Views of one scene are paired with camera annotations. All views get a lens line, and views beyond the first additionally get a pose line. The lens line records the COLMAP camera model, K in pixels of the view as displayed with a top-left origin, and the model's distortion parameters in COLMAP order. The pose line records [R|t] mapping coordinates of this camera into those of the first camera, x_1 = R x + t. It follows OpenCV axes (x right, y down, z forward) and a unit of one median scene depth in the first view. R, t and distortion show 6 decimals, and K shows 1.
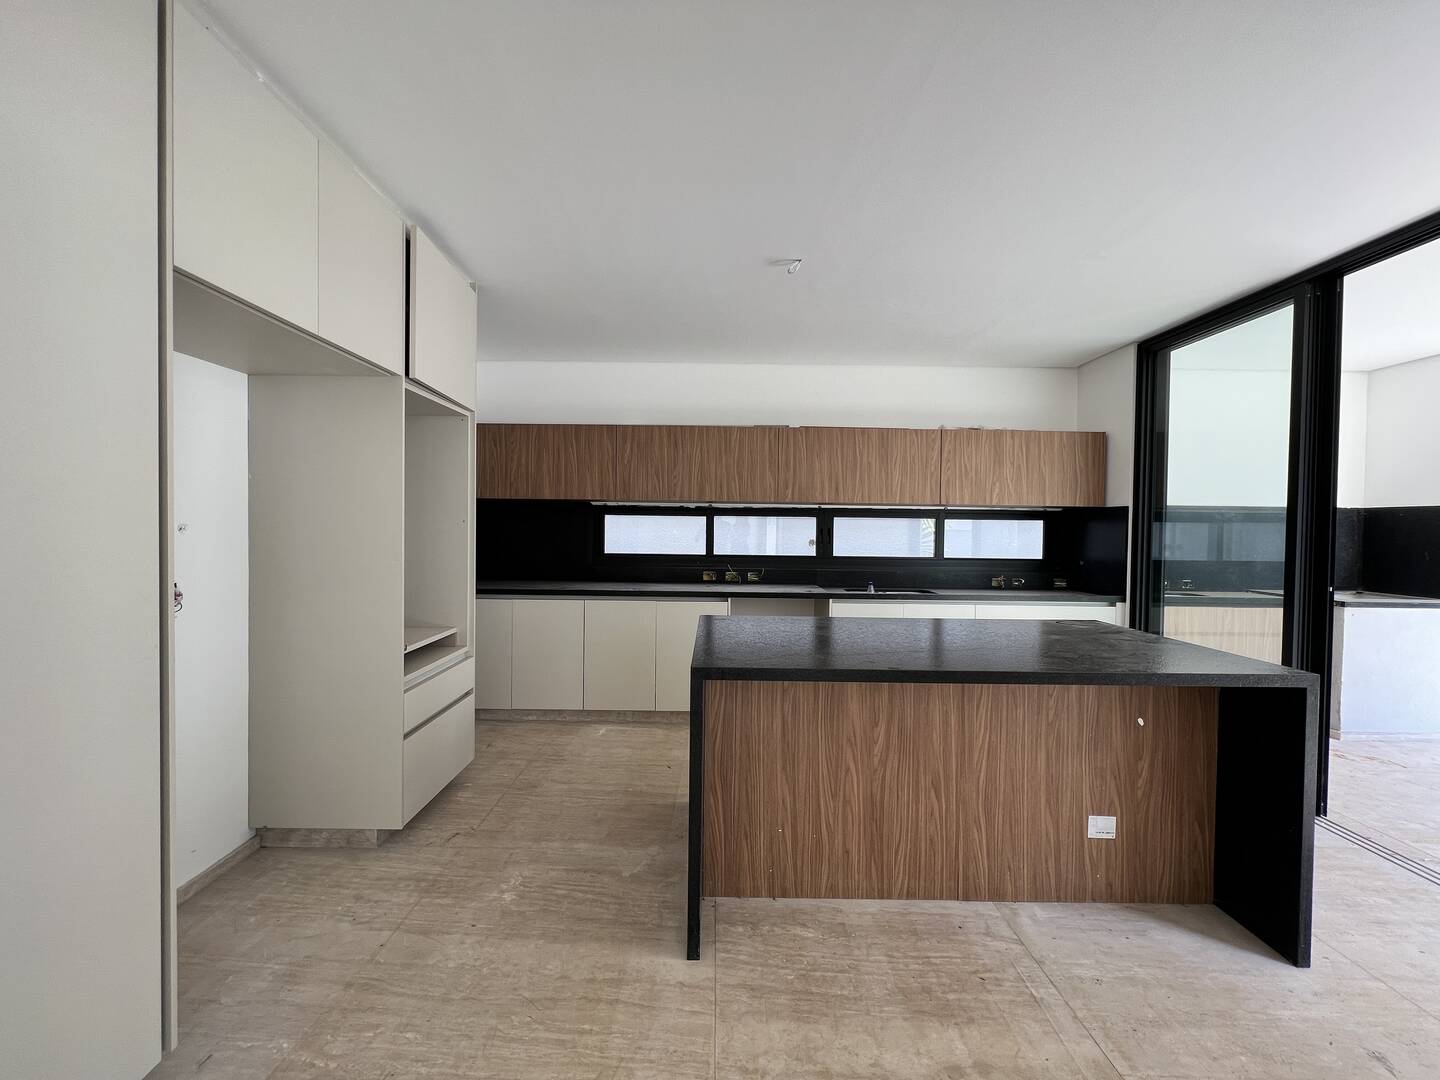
lens RADIAL K [[577.2, 0, 715.9], [0, 577.2, 540.9], [0, 0, 1]] dist [-0.000339, 0.000583]
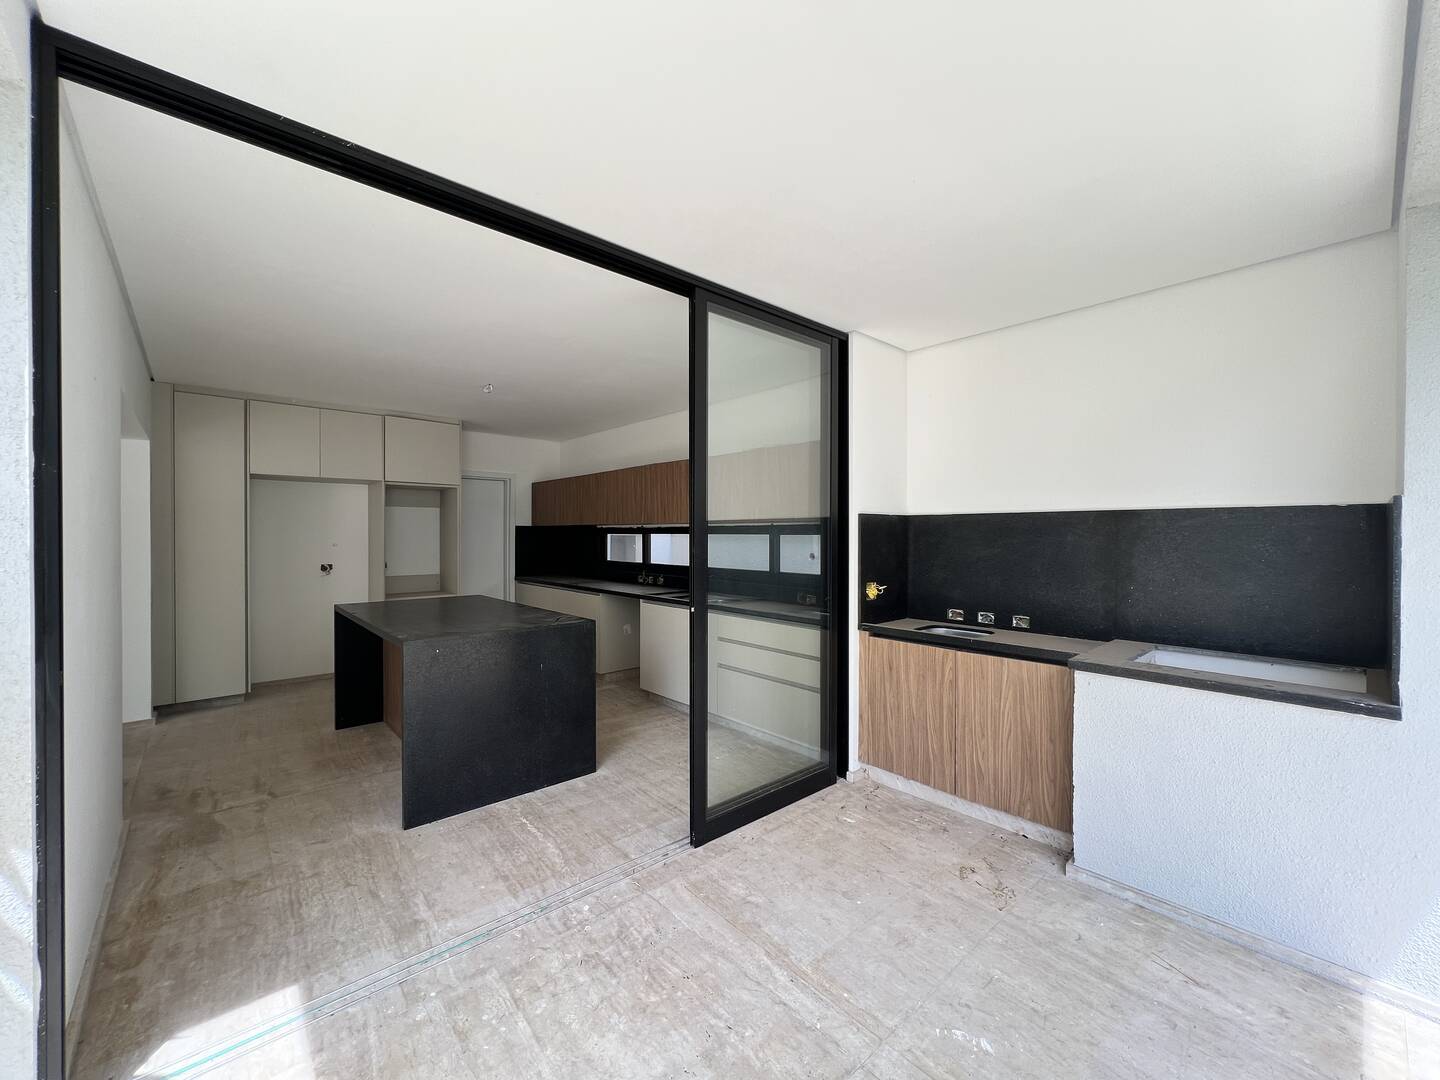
lens RADIAL K [[577.2, 0, 715.9], [0, 577.2, 540.9], [0, 0, 1]] dist [-0.000339, 0.000583]
pose [[0.663279, -0.004691, -0.748357, 1.211753], [-0.009608, 0.999845, -0.014784, -0.010018], [0.748310, 0.016996, 0.663131, 0.258550]]
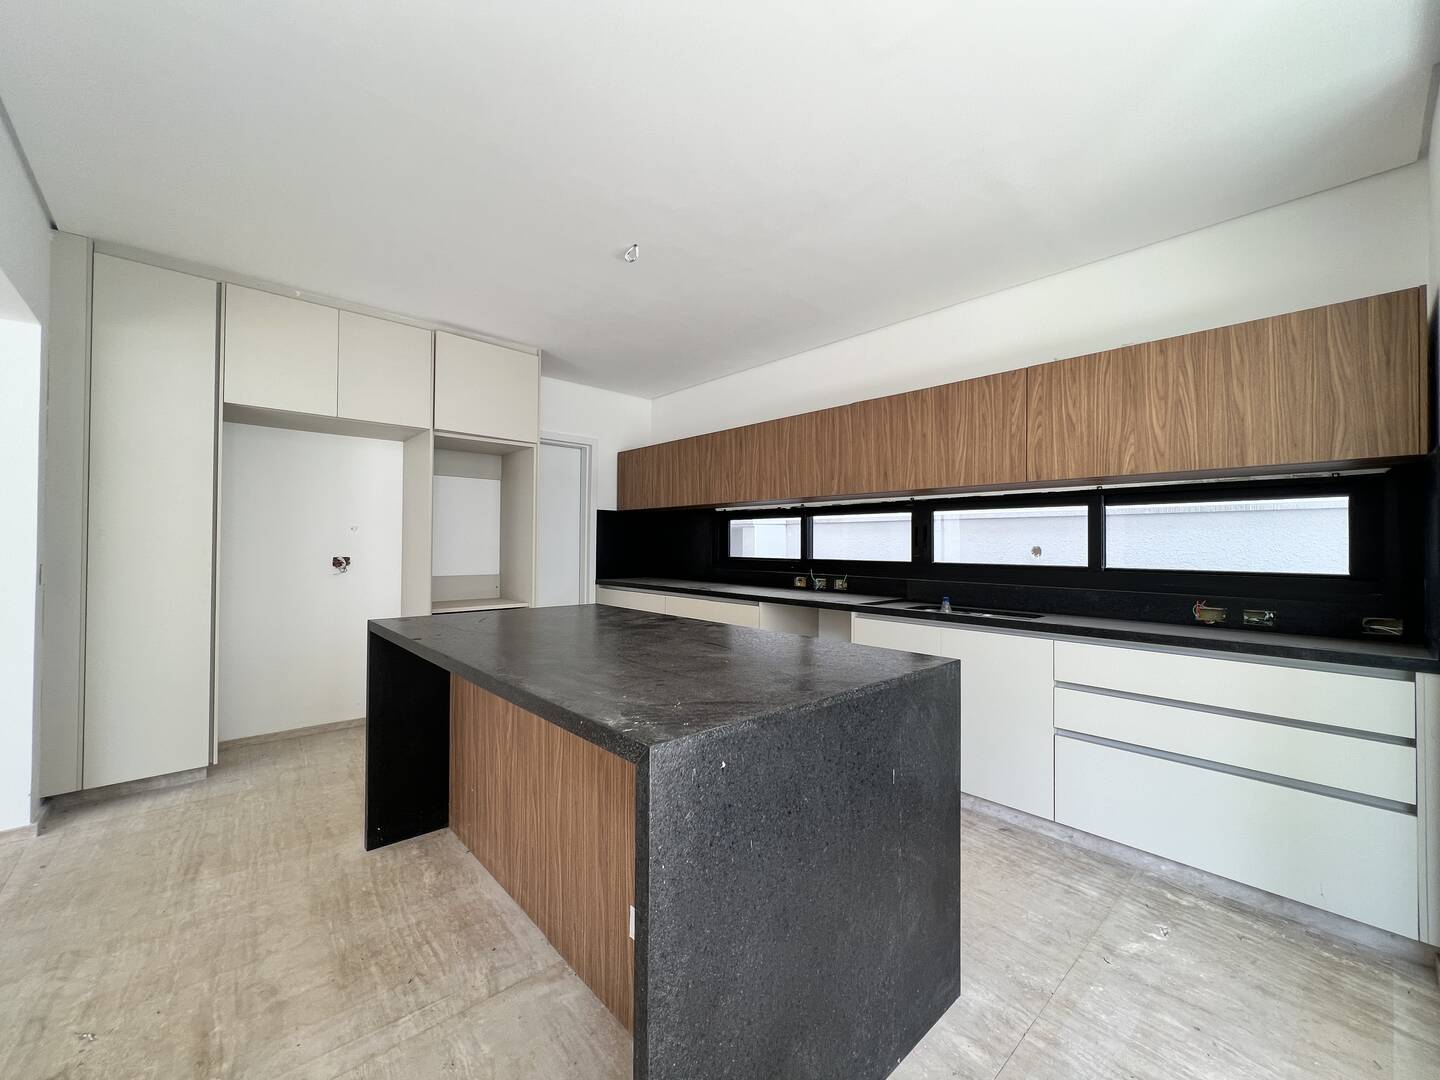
lens RADIAL K [[577.2, 0, 715.9], [0, 577.2, 540.9], [0, 0, 1]] dist [-0.000339, 0.000583]
pose [[0.668737, -0.013552, -0.743376, 0.637025], [-0.015746, 0.999351, -0.032383, 0.029905], [0.743332, 0.033361, 0.668090, 0.306785]]
